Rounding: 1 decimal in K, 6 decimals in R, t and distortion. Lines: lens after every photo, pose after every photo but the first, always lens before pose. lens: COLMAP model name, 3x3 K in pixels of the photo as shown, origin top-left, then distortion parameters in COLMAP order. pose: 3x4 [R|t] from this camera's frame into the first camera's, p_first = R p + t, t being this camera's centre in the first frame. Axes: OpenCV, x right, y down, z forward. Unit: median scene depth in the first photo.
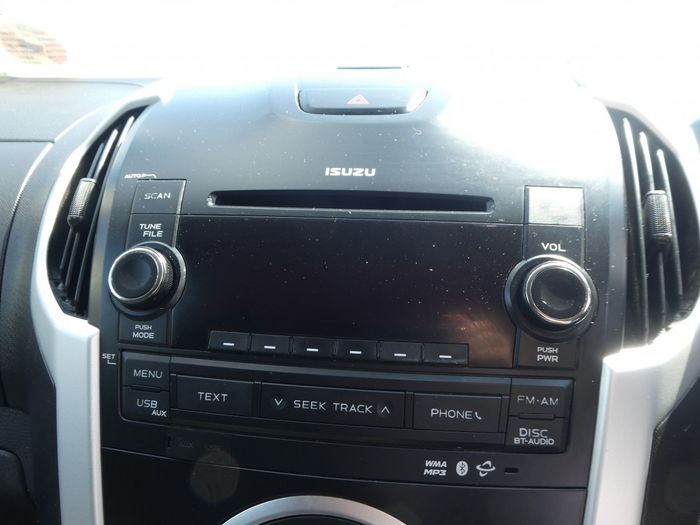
lens RADIAL K [[506.4, 0, 352.7], [0, 506.4, 262.6], [0, 0, 1]] dist [0.009749, -0.005230]
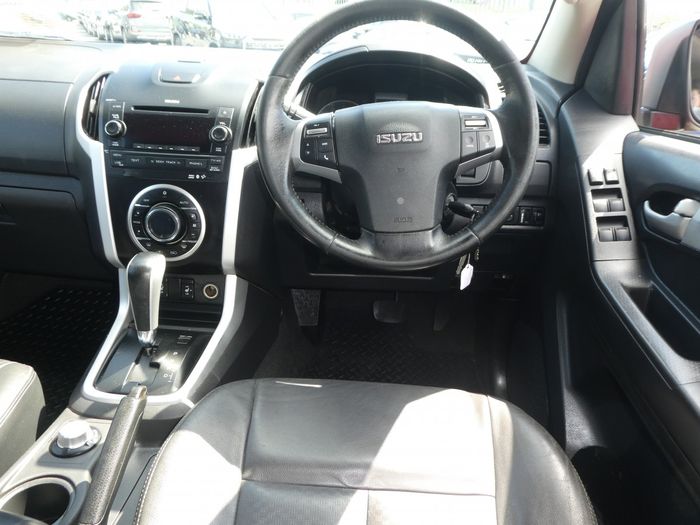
lens RADIAL K [[506.4, 0, 352.7], [0, 506.4, 262.6], [0, 0, 1]] dist [0.009749, -0.005230]
pose [[0.995973, 0.001708, 0.089636, 1.023459], [-0.016742, 0.985775, 0.167237, 0.352522], [-0.088076, -0.168064, 0.981834, -3.060957]]
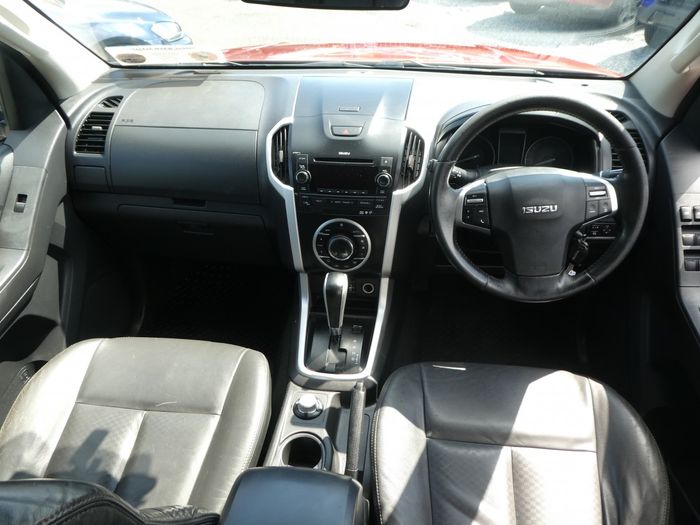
lens RADIAL K [[506.4, 0, 352.7], [0, 506.4, 262.6], [0, 0, 1]] dist [0.009749, -0.005230]
pose [[0.999662, -0.025558, 0.004681, 0.025517], [0.021987, 0.928064, 0.371771, -1.040676], [-0.013846, -0.371543, 0.928313, -3.940696]]
